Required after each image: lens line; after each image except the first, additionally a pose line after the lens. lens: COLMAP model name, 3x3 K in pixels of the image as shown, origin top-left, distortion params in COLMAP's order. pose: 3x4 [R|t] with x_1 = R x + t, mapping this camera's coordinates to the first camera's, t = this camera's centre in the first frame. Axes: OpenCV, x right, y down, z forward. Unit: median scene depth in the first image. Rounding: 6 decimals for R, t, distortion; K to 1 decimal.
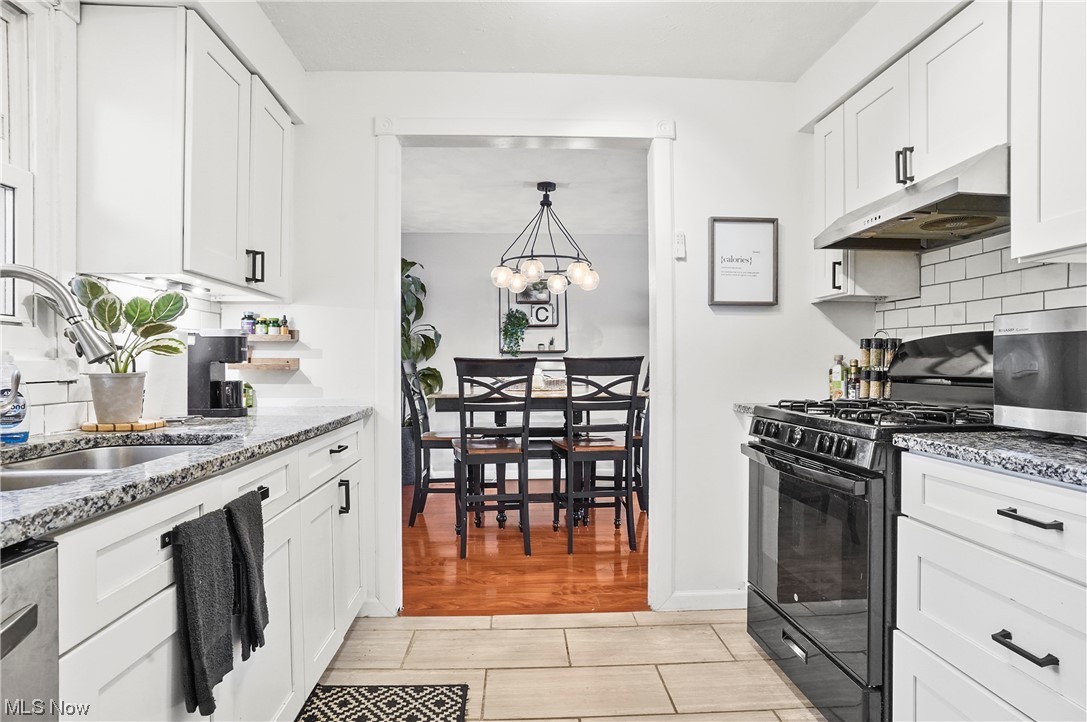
lens RADIAL K [[587.9, 0, 547.0], [0, 587.9, 362.9], [0, 0, 1]] dist [-0.039952, 0.002977]
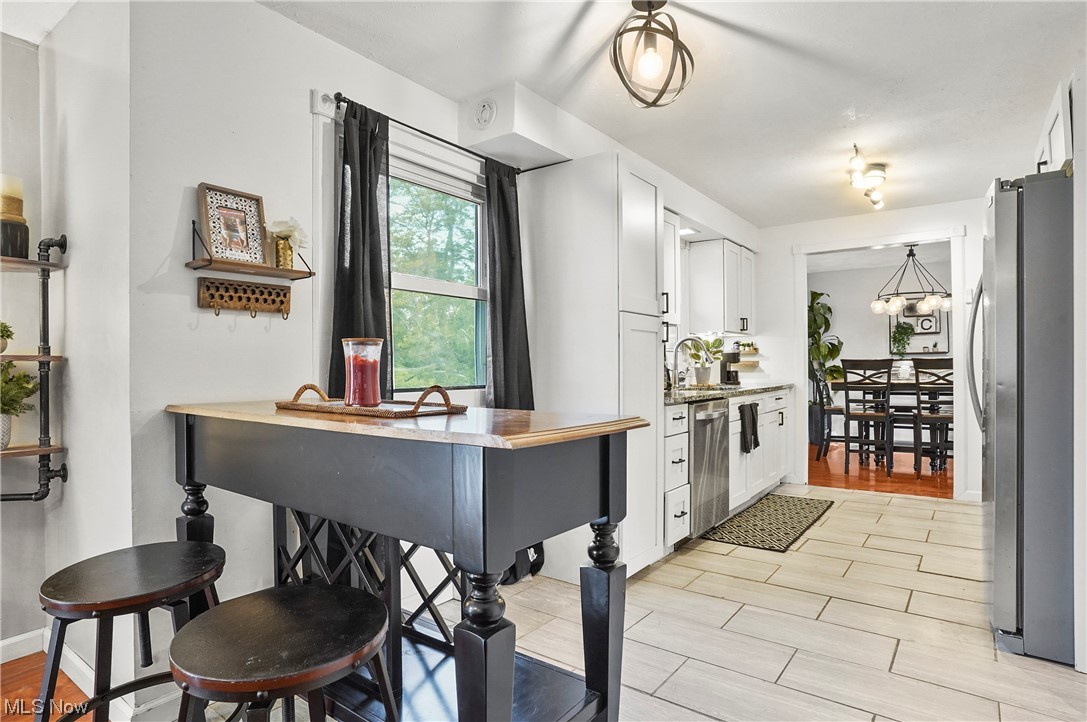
lens RADIAL K [[587.9, 0, 547.4], [0, 587.9, 363.1], [0, 0, 1]] dist [-0.039952, 0.002977]
pose [[0.770982, -0.005073, -0.636837, 0.237806], [0.006685, 0.999978, 0.000127, -0.003263], [0.636822, -0.004356, 0.770999, -0.787013]]
